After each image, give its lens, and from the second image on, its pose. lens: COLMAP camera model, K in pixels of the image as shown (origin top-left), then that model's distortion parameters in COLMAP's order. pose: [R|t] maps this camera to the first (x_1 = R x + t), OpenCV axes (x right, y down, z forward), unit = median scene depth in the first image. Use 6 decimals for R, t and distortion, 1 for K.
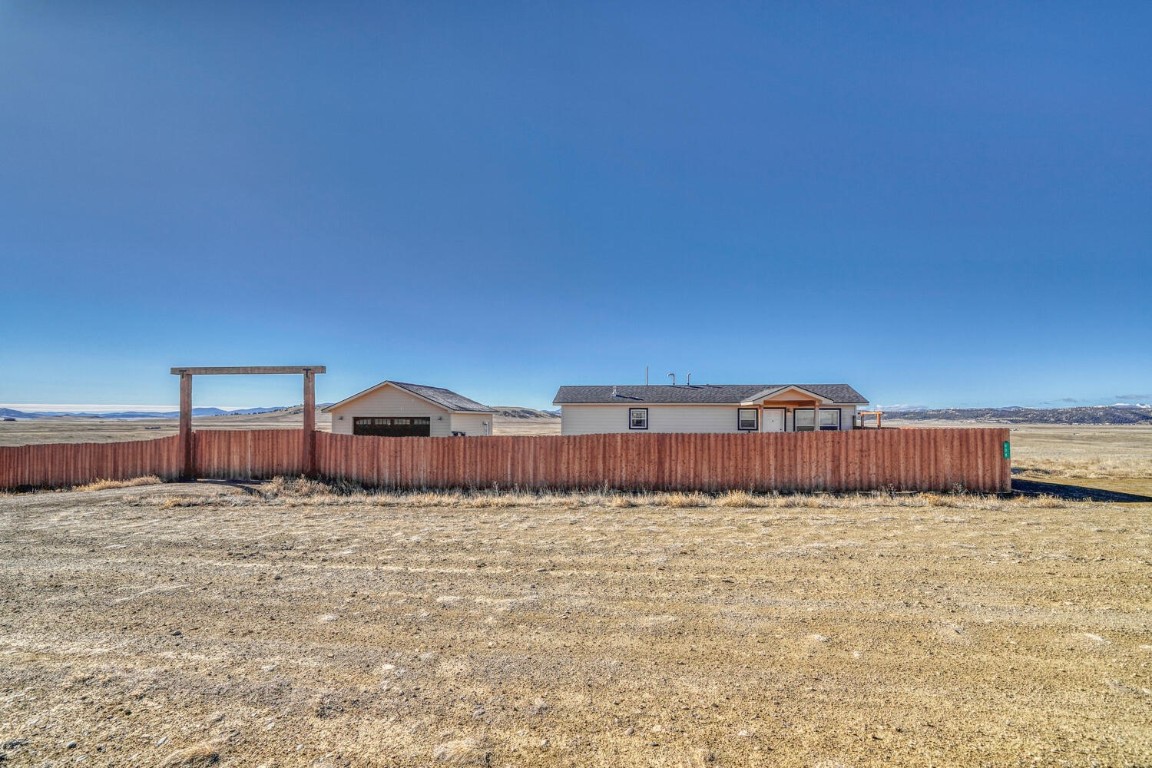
lens RADIAL K [[473.8, 0, 571.6], [0, 473.8, 391.1], [0, 0, 1]] dist [-0.004885, -0.000007]
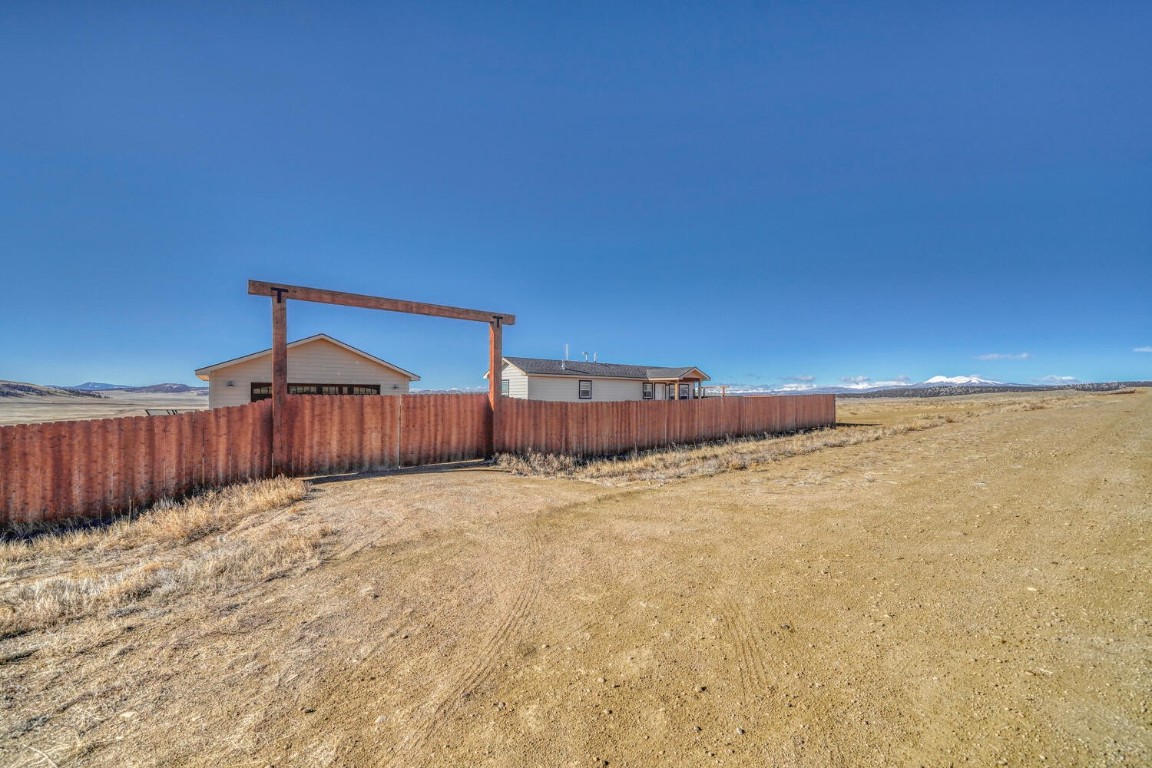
lens RADIAL K [[473.8, 0, 571.6], [0, 473.8, 391.1], [0, 0, 1]] dist [-0.004885, -0.000007]
pose [[0.681414, 0.010703, 0.731820, -1.020392], [-0.041853, 0.998827, 0.024363, 0.050454], [-0.730701, -0.047230, 0.681062, 0.358505]]
